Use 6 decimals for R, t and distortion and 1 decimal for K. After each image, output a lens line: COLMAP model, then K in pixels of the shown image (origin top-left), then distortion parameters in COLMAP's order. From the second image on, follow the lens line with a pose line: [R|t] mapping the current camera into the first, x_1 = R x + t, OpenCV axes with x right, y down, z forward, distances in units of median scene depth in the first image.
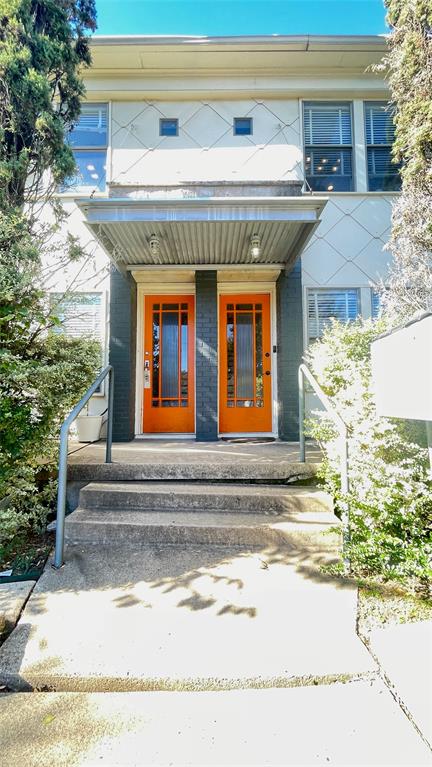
lens RADIAL K [[312.4, 0, 211.2], [0, 312.4, 385.7], [0, 0, 1]] dist [-0.003330, -0.000037]
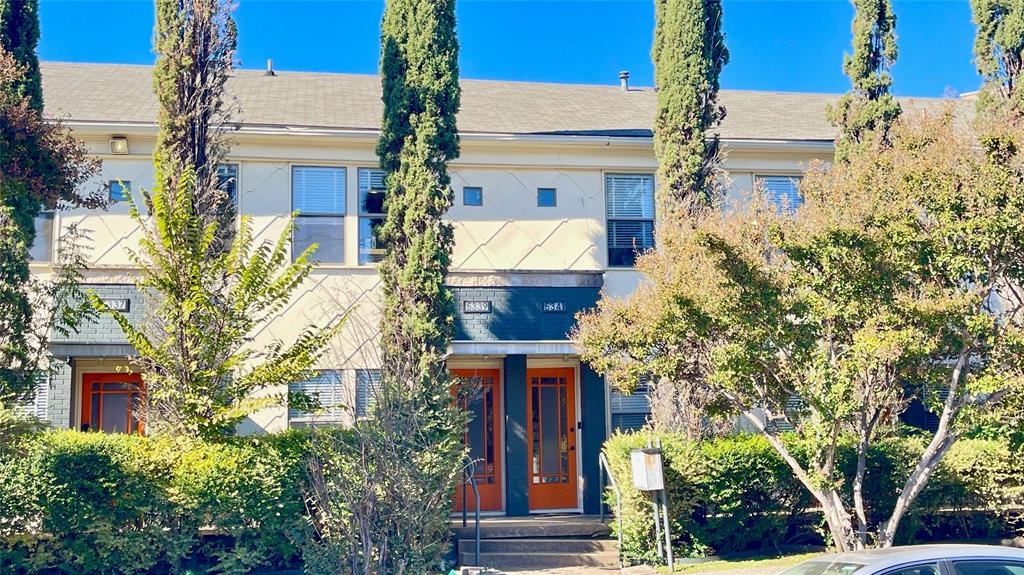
lens RADIAL K [[1159.2, 0, 513.4], [0, 1159.2, 287.3], [0, 0, 1]] dist [0.040887, 0.000000]
pose [[0.986038, 0.014648, 0.165873, -0.679352], [0.000710, 0.995745, -0.092153, -0.228475], [-0.166517, 0.090984, 0.981832, -2.870954]]
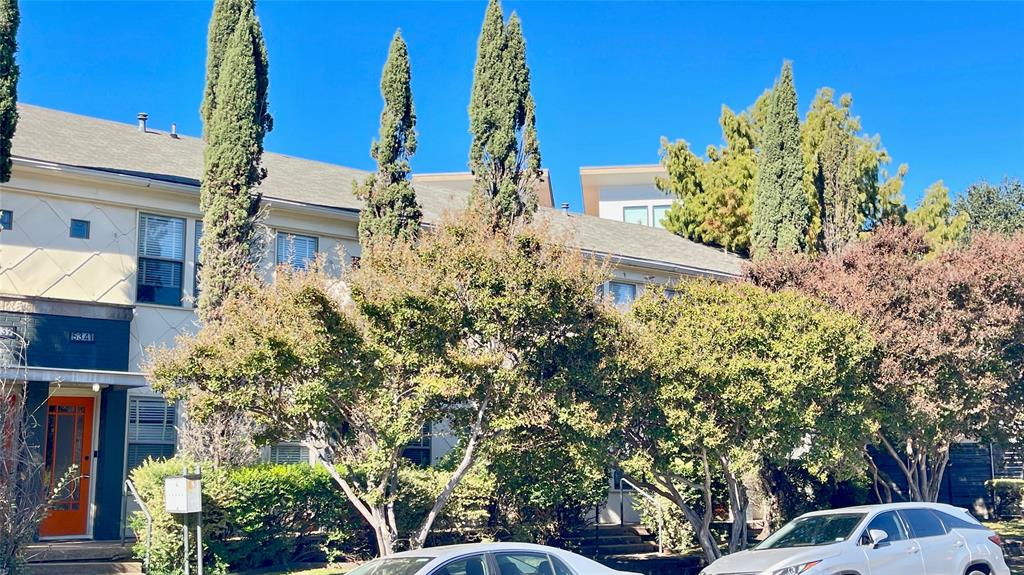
lens RADIAL K [[1159.2, 0, 511.5], [0, 1159.2, 290.3], [0, 0, 1]] dist [0.040887, 0.000000]
pose [[0.783976, 0.108720, 0.611196, -1.214612], [-0.032124, 0.990331, -0.134956, -0.186205], [-0.619959, 0.086168, 0.779888, -3.123182]]
